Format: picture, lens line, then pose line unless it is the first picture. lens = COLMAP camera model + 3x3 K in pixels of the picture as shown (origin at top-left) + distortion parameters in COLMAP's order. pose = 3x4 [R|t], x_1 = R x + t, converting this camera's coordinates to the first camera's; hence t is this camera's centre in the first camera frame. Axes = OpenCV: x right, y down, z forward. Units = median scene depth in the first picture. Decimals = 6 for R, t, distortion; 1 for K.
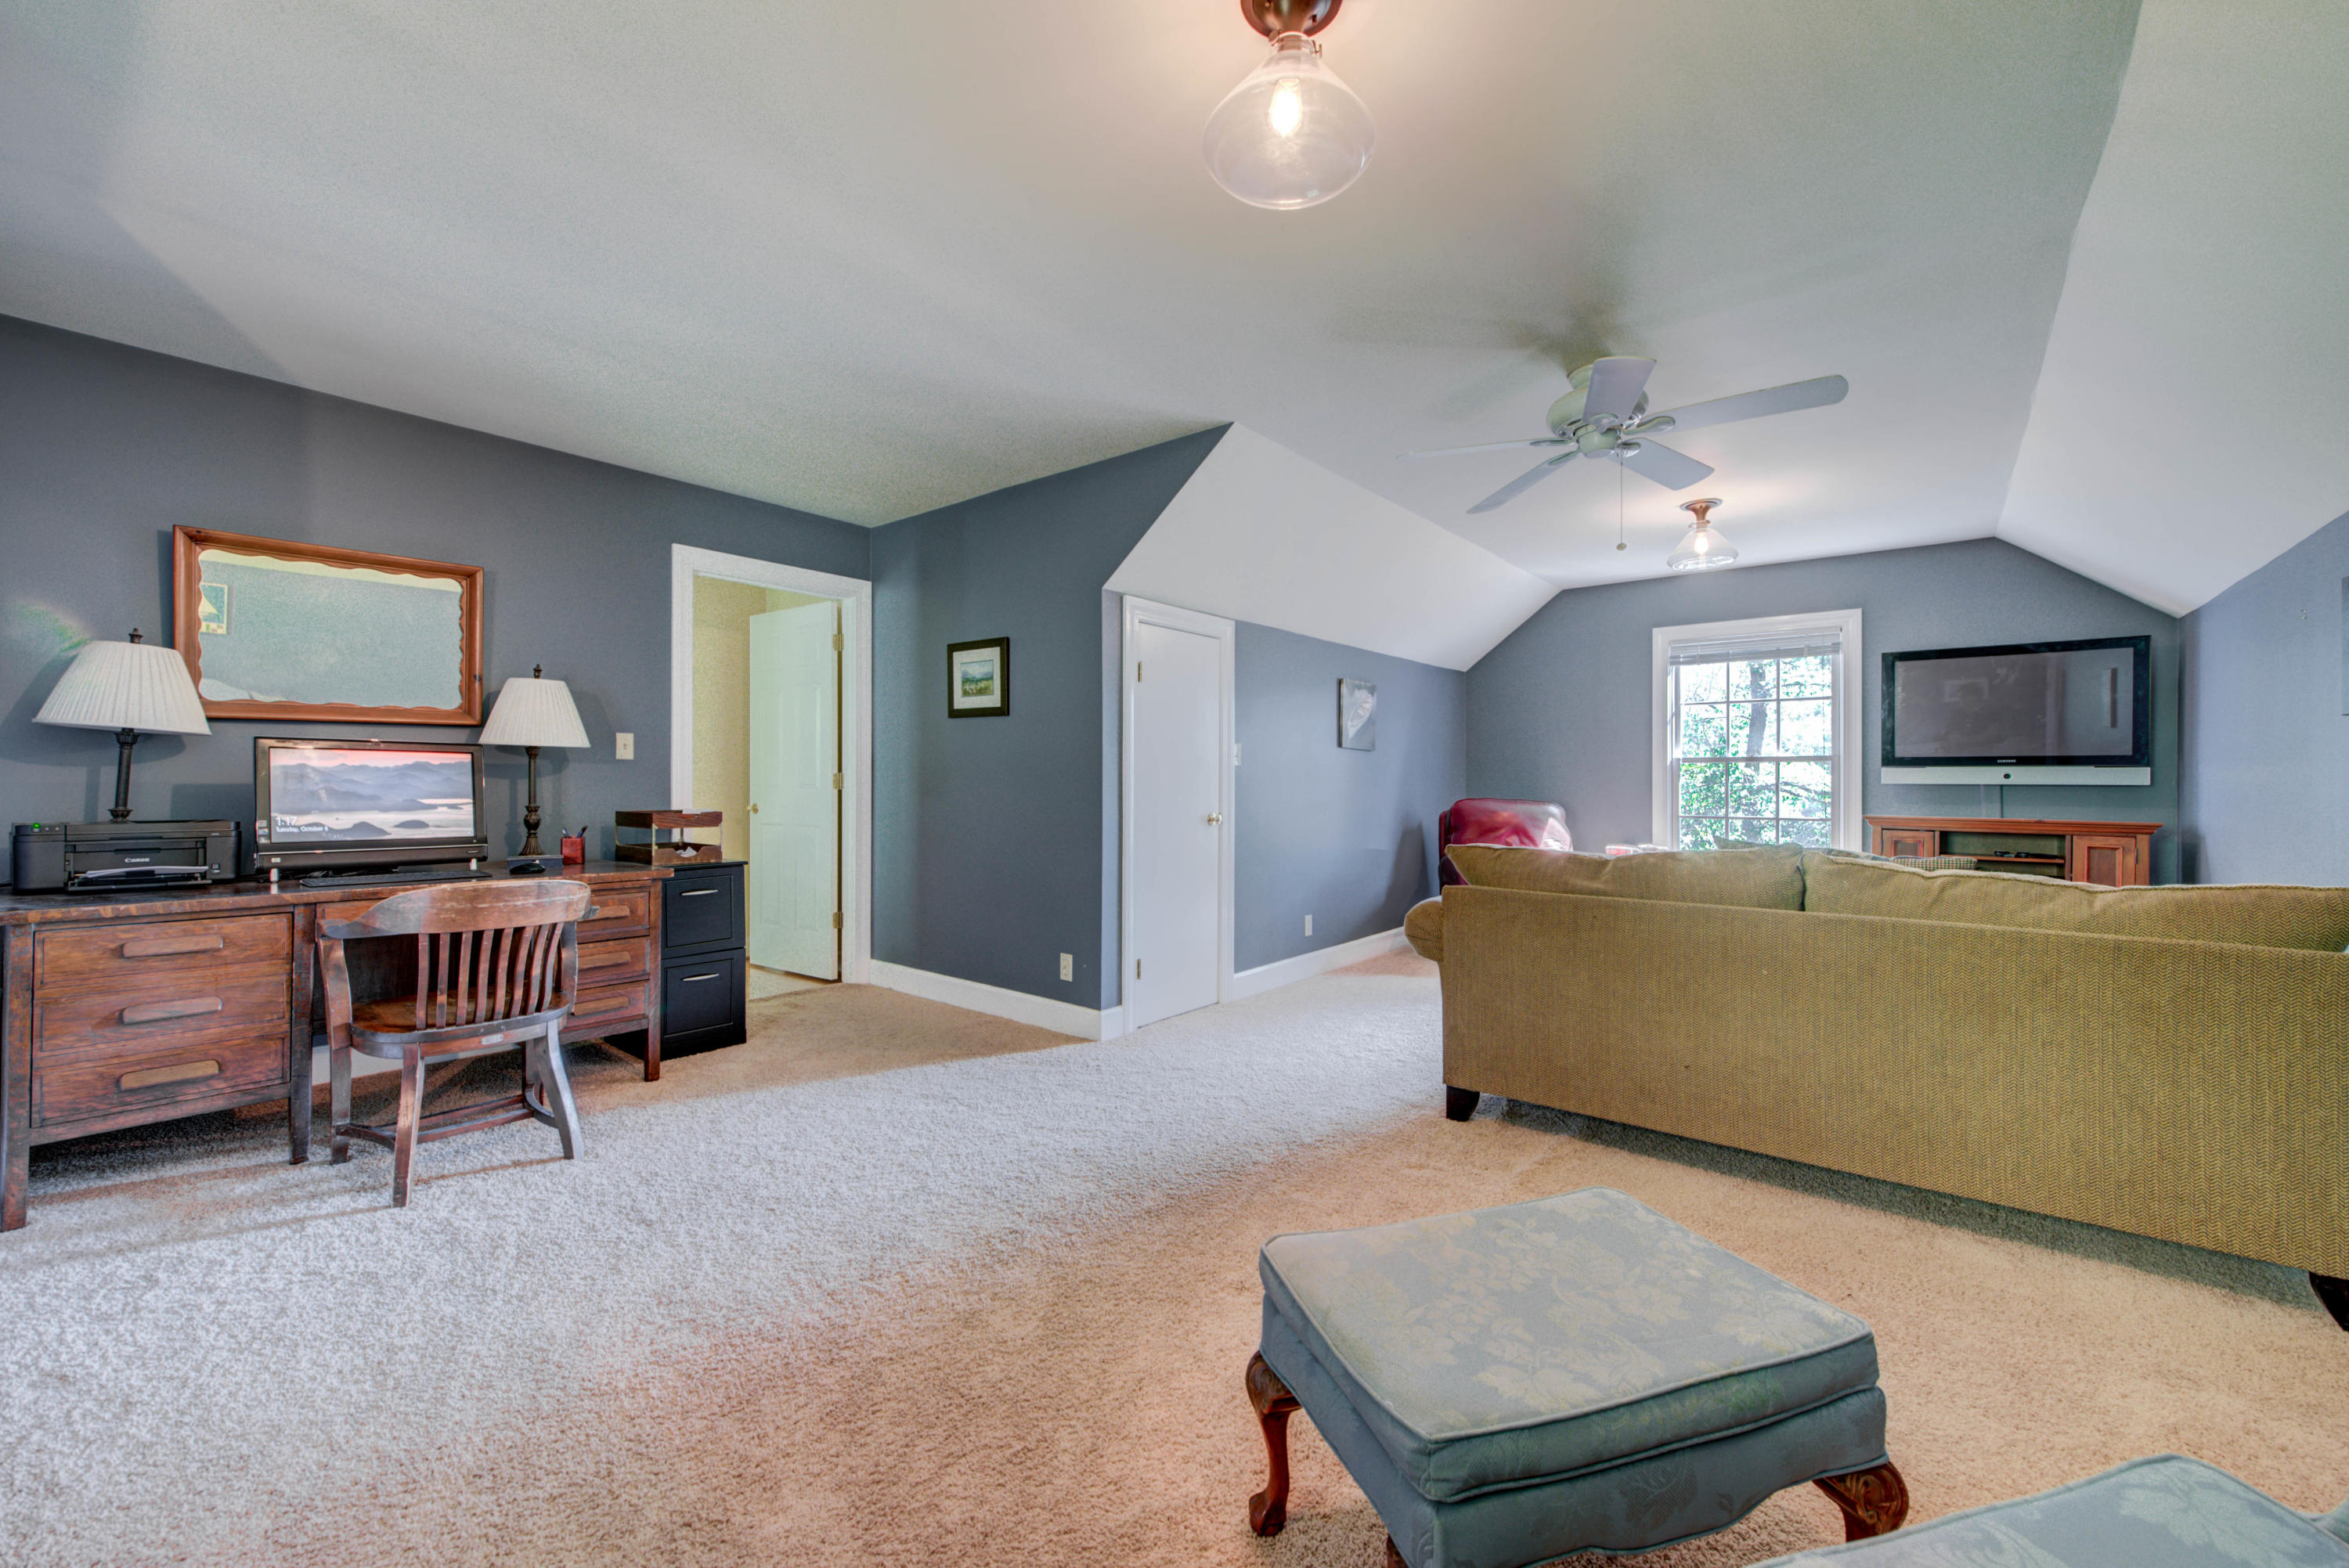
lens RADIAL K [[924.9, 0, 1171.8], [0, 924.9, 784.0], [0, 0, 1]] dist [-0.000232, -0.000747]
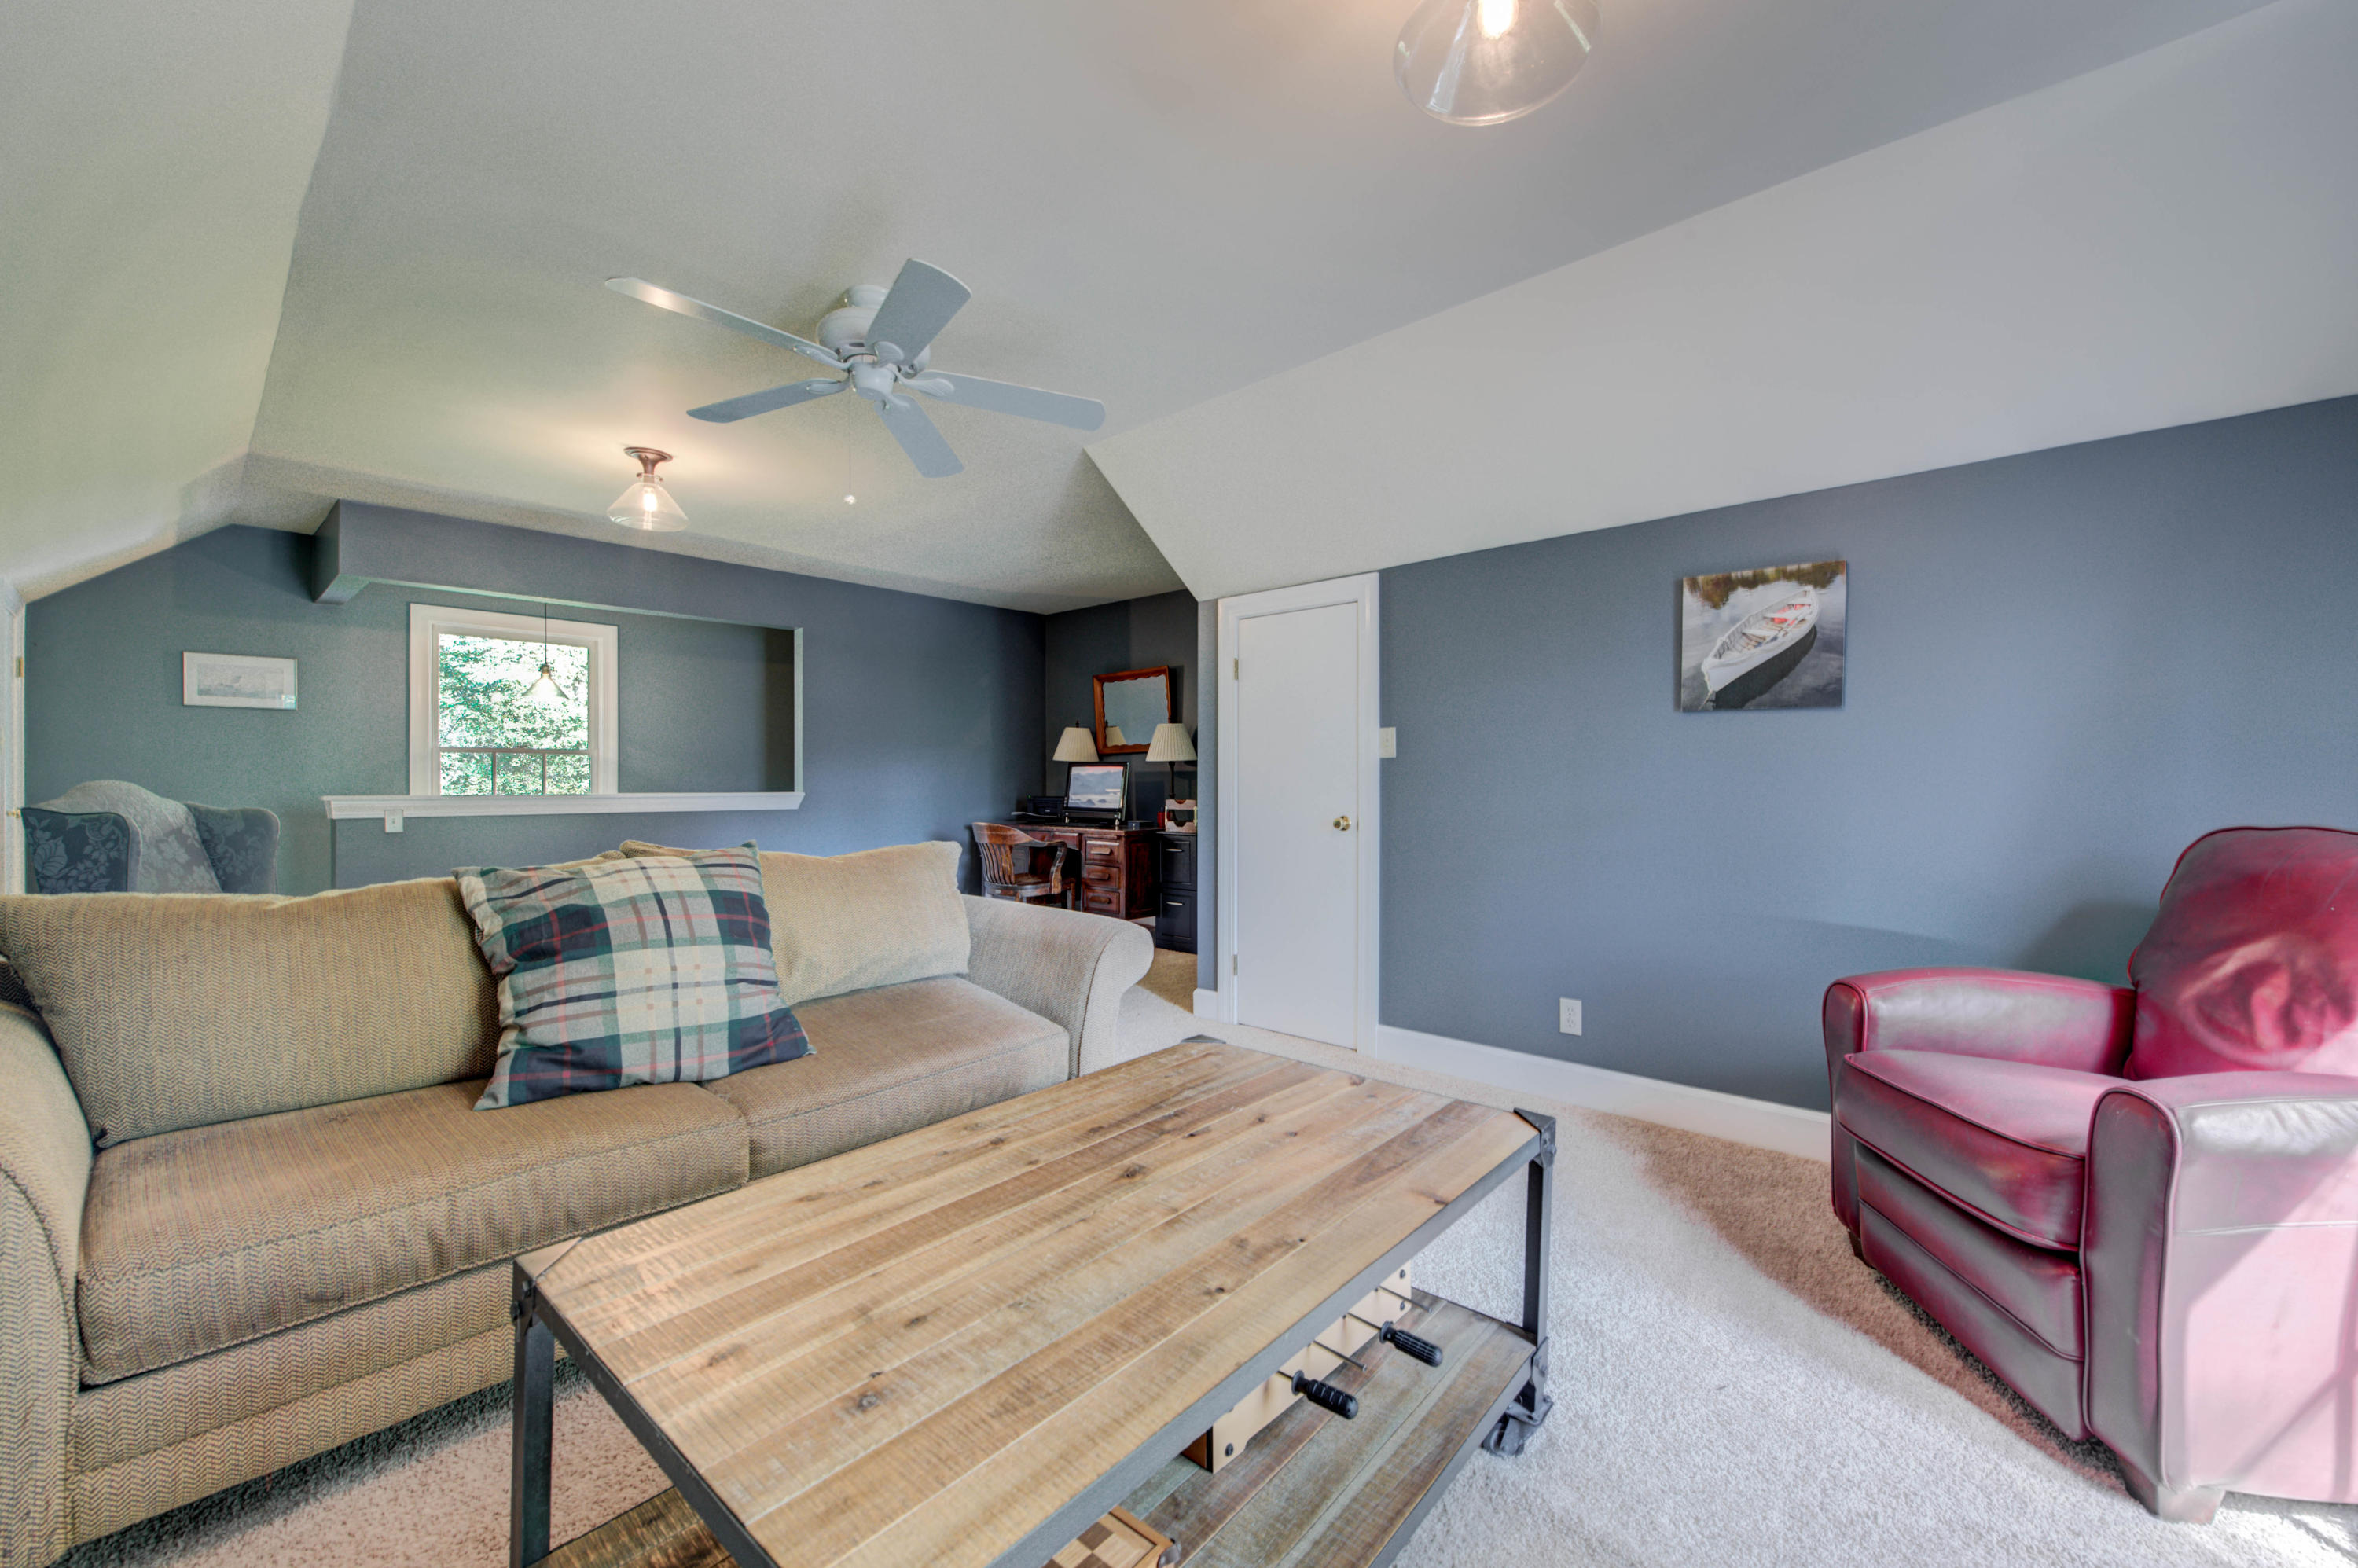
lens RADIAL K [[914.6, 0, 1177.9], [0, 914.6, 781.2], [0, 0, 1]] dist [0.000881, 0.000017]
pose [[-0.053959, -0.005197, -0.998530, 0.913105], [-0.004690, 0.999977, -0.004951, 0.005901], [0.998532, 0.004416, -0.053982, 0.940363]]
